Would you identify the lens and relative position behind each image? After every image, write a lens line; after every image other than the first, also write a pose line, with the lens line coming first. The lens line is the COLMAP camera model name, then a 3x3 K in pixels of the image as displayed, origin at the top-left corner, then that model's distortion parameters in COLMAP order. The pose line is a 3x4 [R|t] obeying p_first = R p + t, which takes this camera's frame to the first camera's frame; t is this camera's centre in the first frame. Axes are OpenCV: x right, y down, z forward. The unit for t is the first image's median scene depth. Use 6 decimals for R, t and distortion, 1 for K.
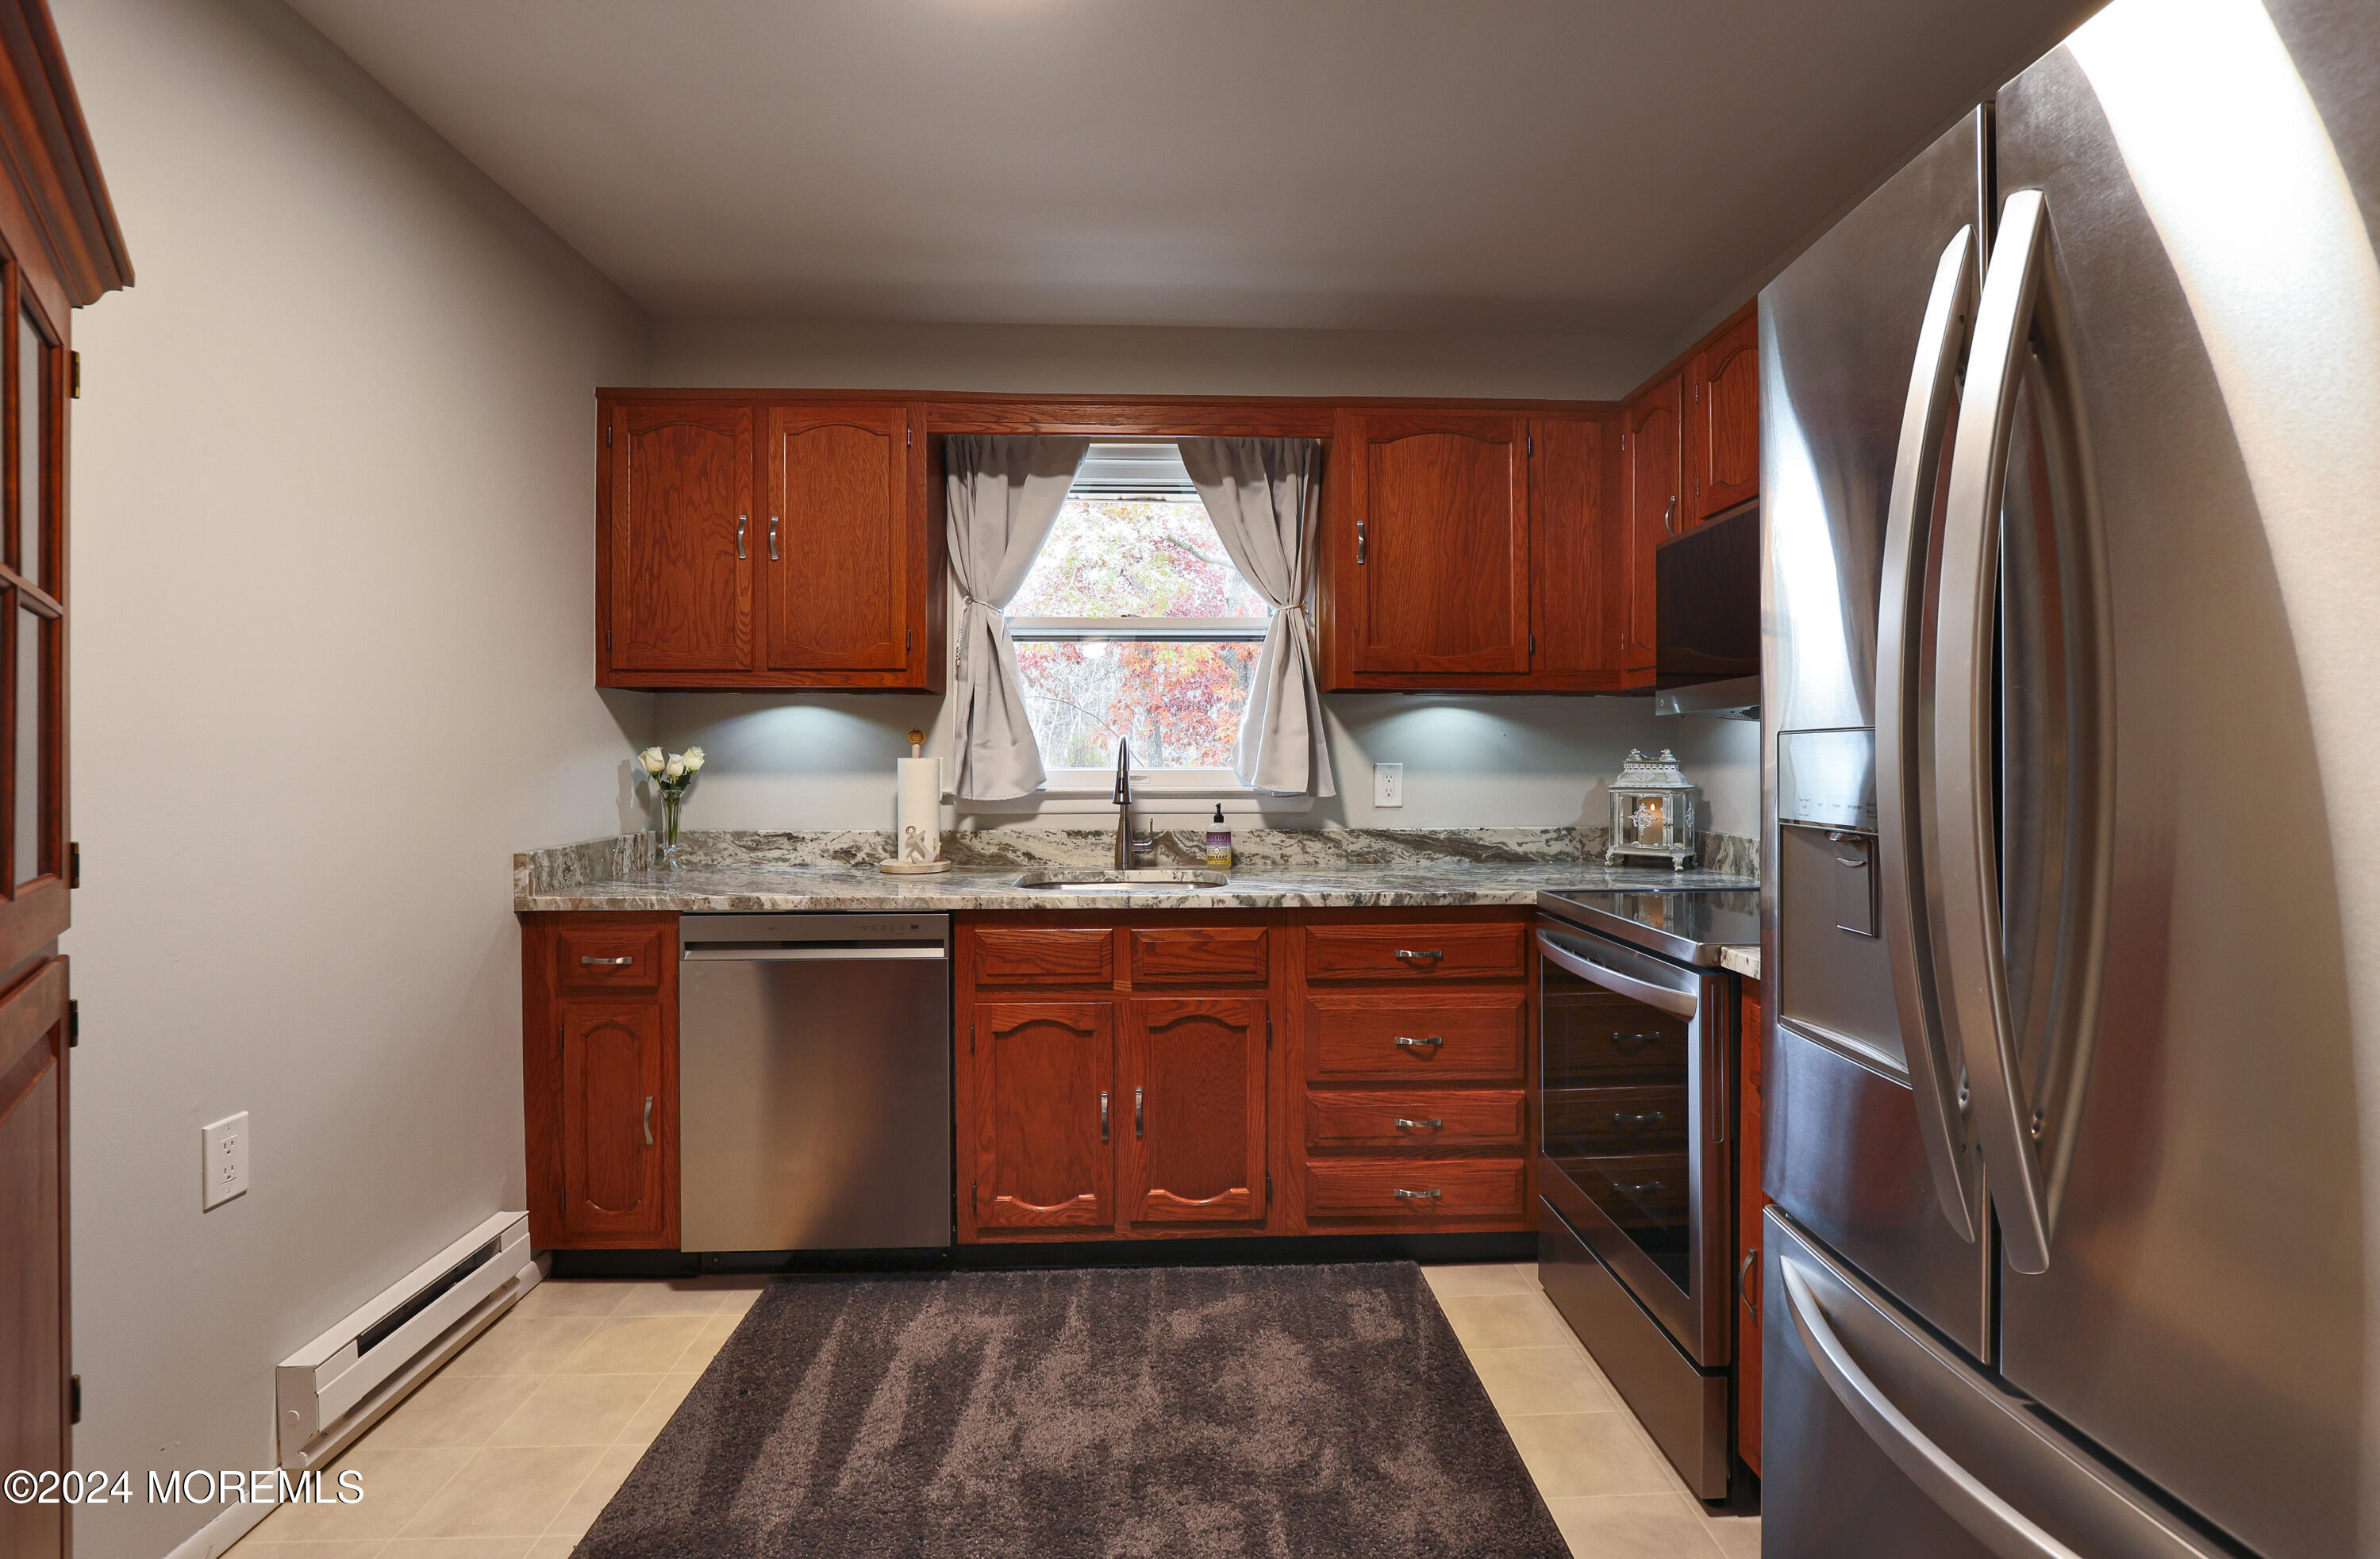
lens RADIAL K [[1087.0, 0, 1203.8], [0, 1087.0, 765.0], [0, 0, 1]] dist [-0.020354, 0.000499]
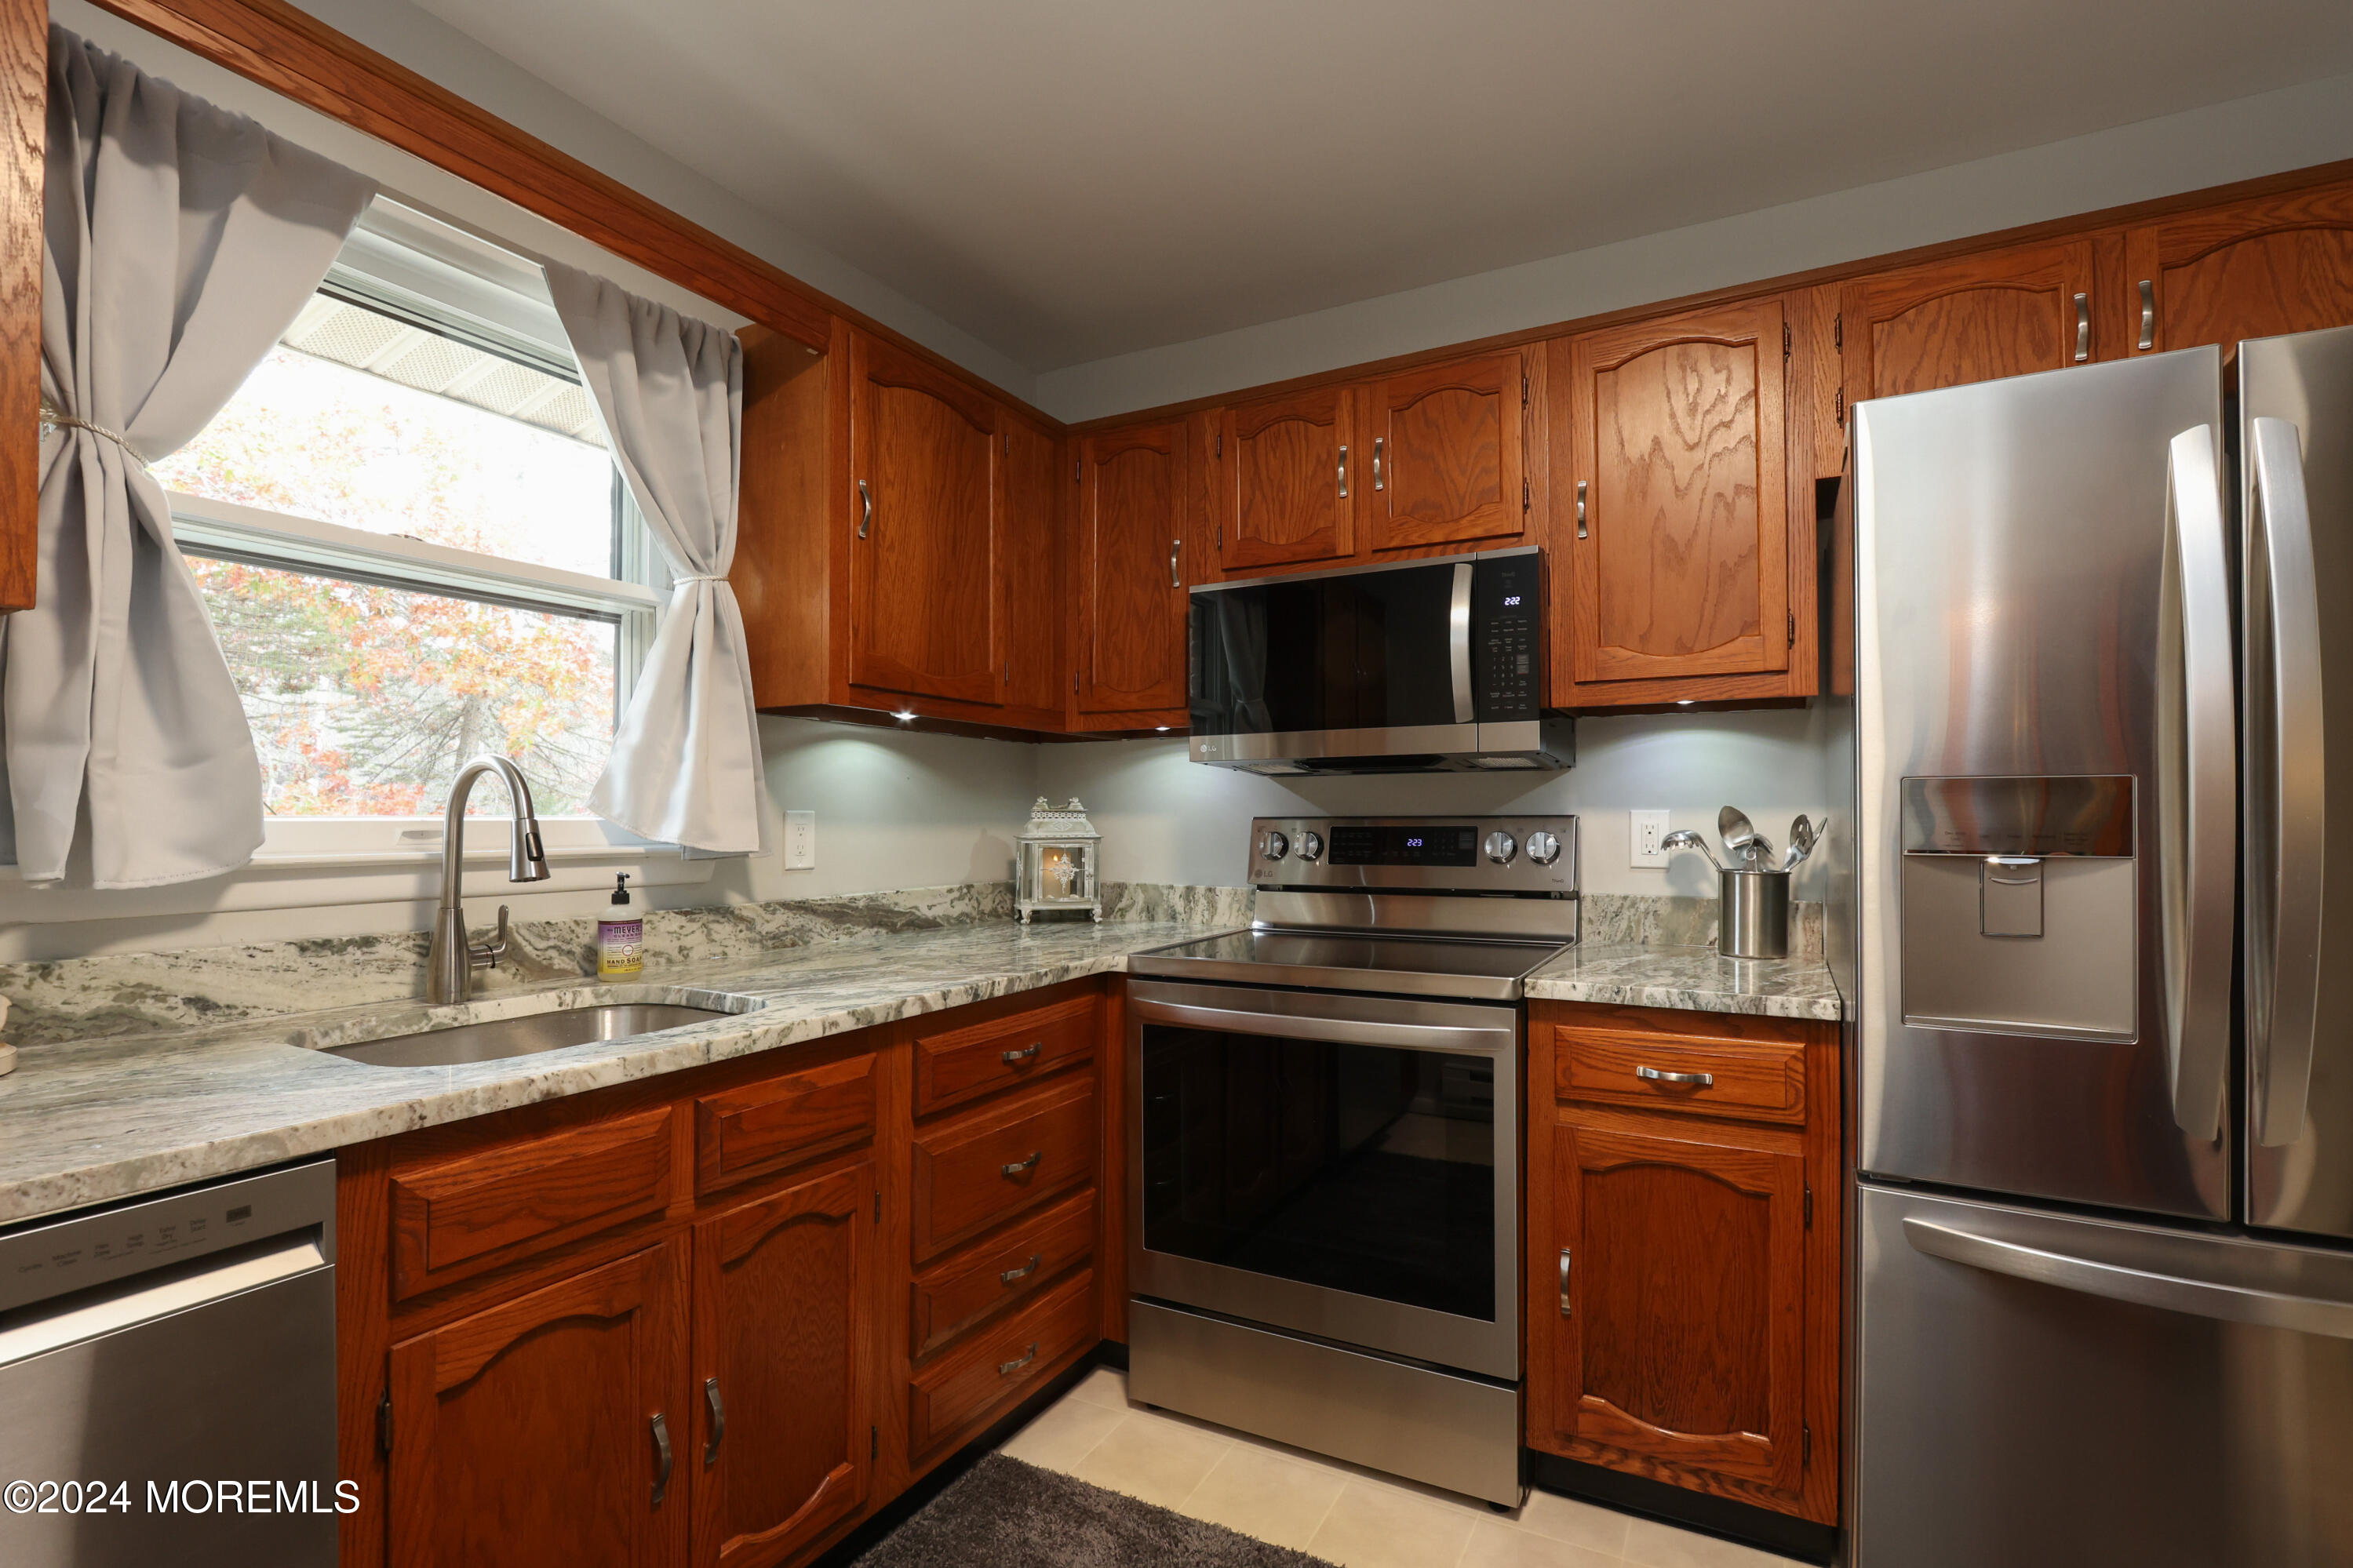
lens RADIAL K [[1087.0, 0, 1153.4], [0, 1087.0, 801.9], [0, 0, 1]] dist [-0.012249, 0.001829]
pose [[0.525155, 0.013585, 0.850898, -0.369693], [0.002394, 0.999845, -0.017441, 0.006531], [-0.851003, 0.011196, 0.525041, 0.442406]]
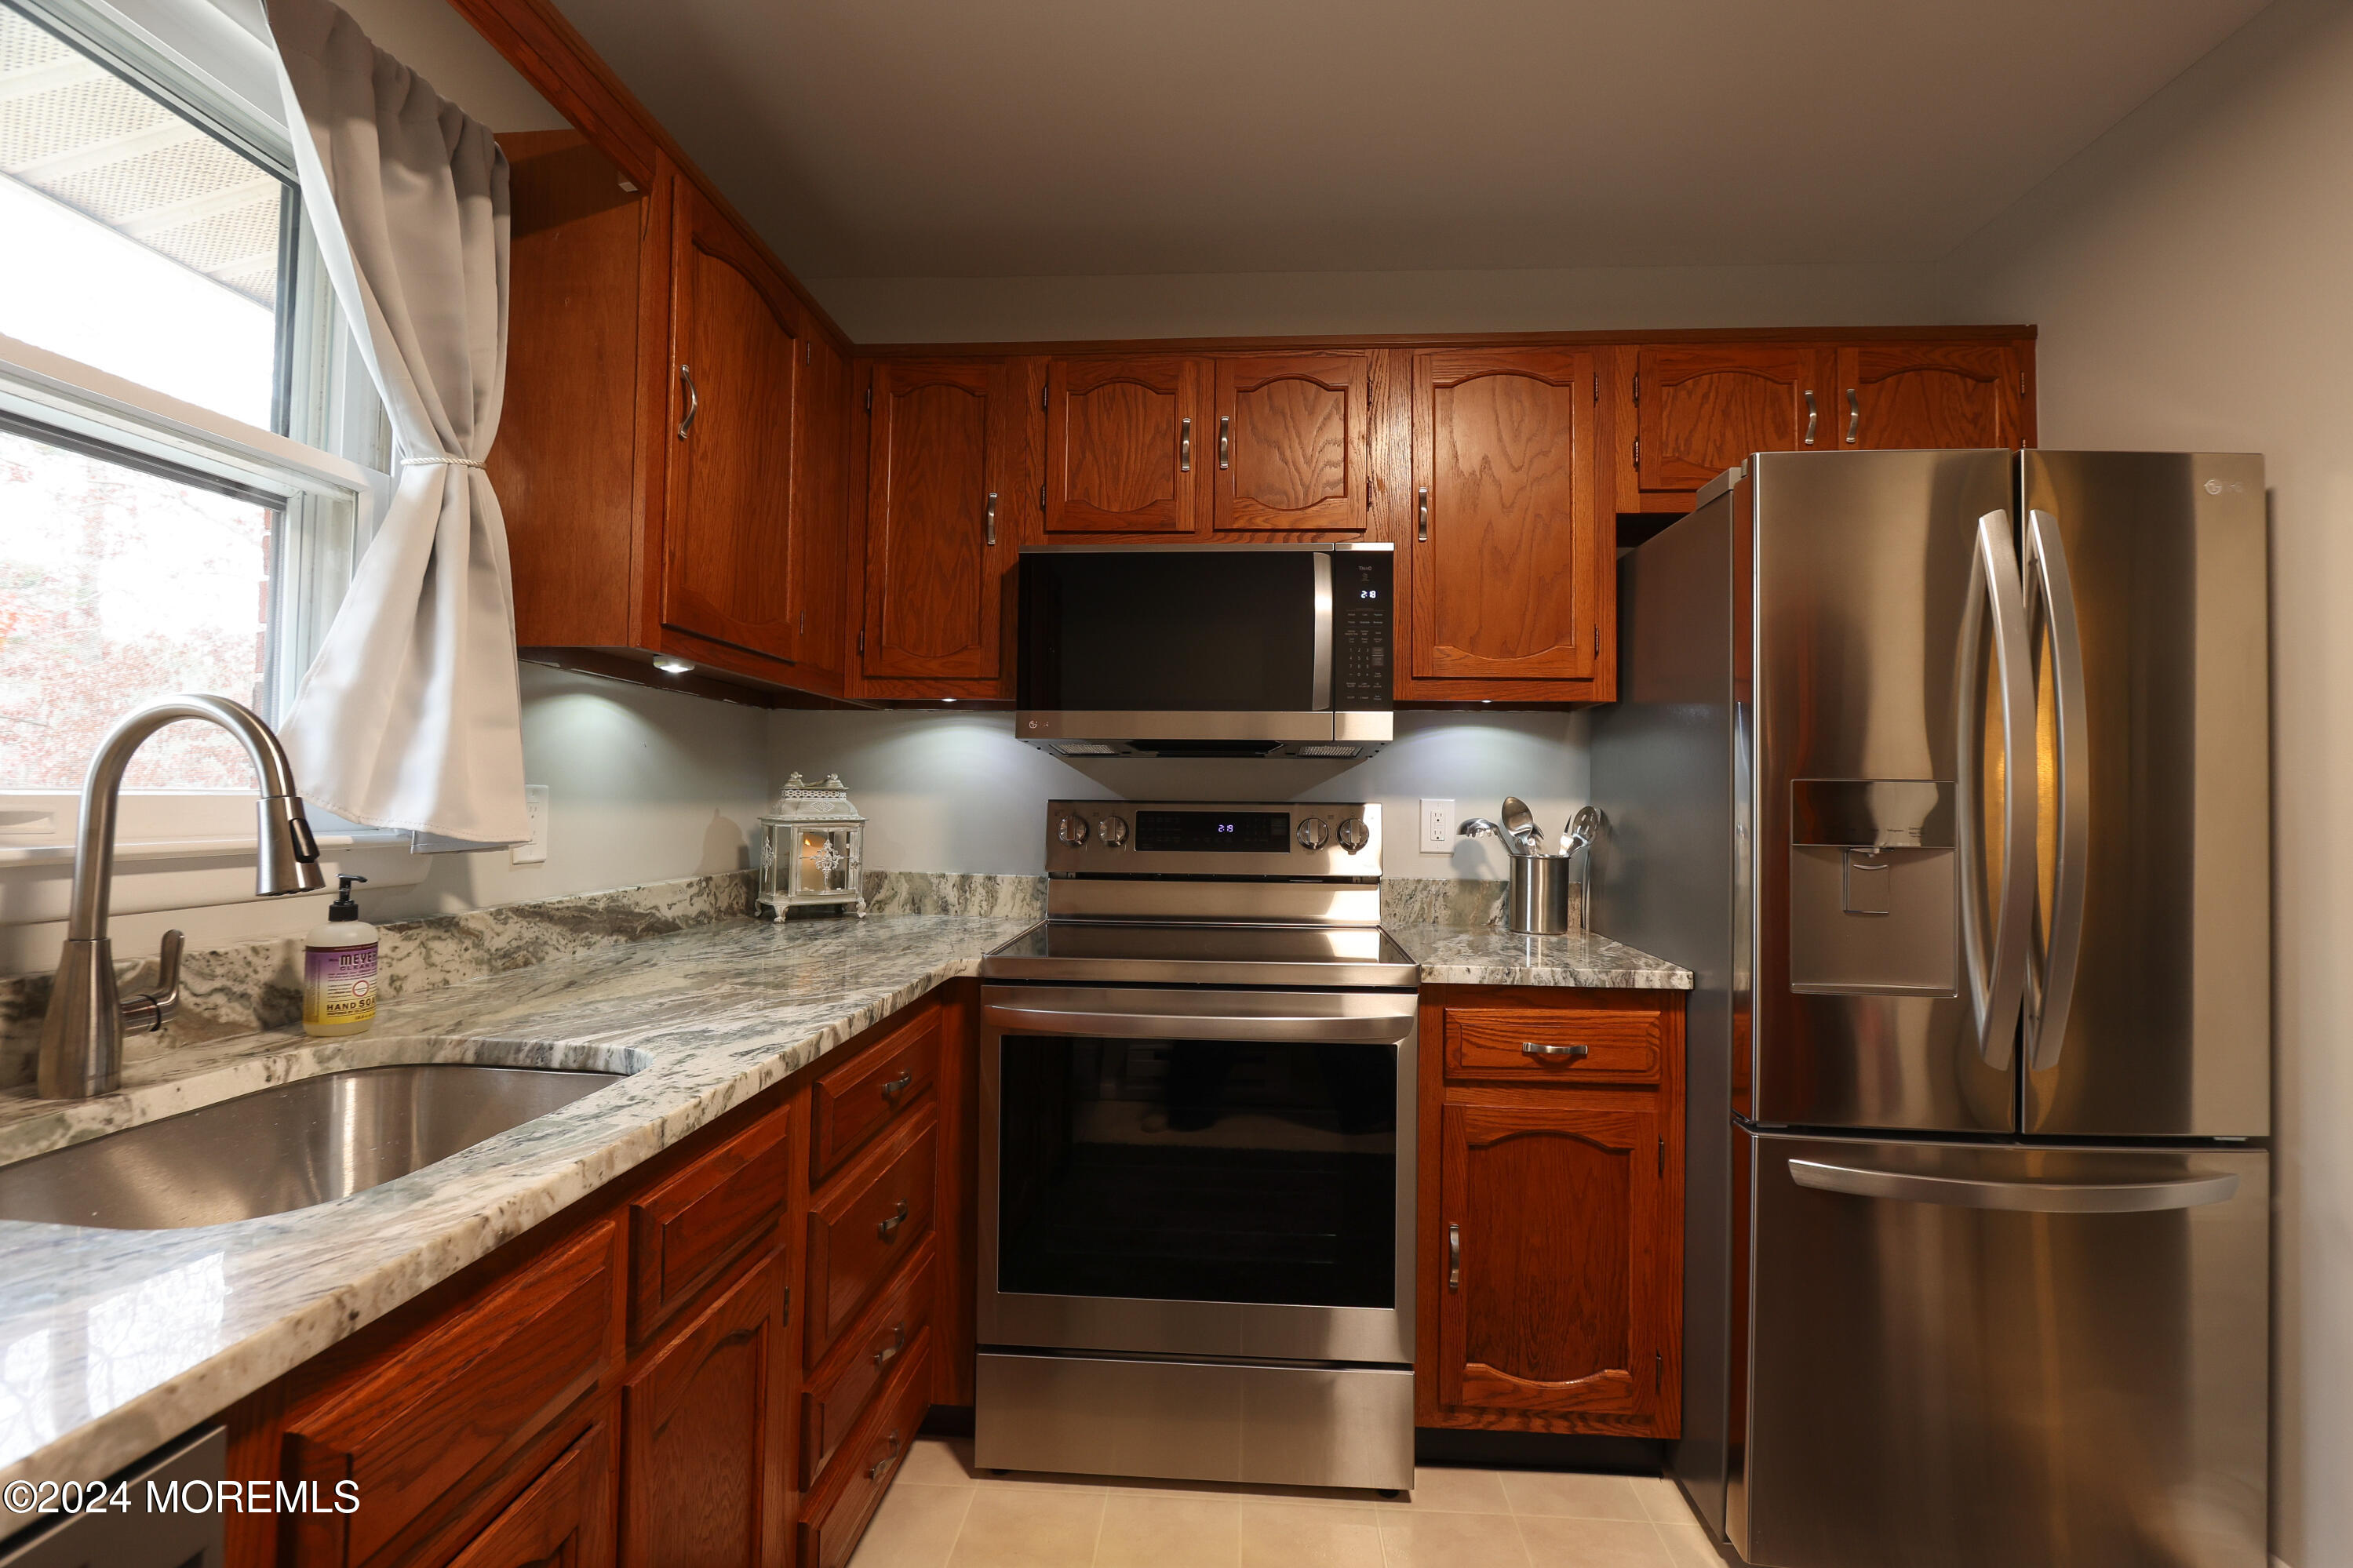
lens RADIAL K [[1087.0, 0, 1141.8], [0, 1087.0, 763.5], [0, 0, 1]] dist [-0.012249, 0.001829]
pose [[0.123893, 0.034530, 0.991695, -0.383002], [-0.011256, 0.999379, -0.033392, 0.002736], [-0.992232, -0.007025, 0.124205, 0.677135]]
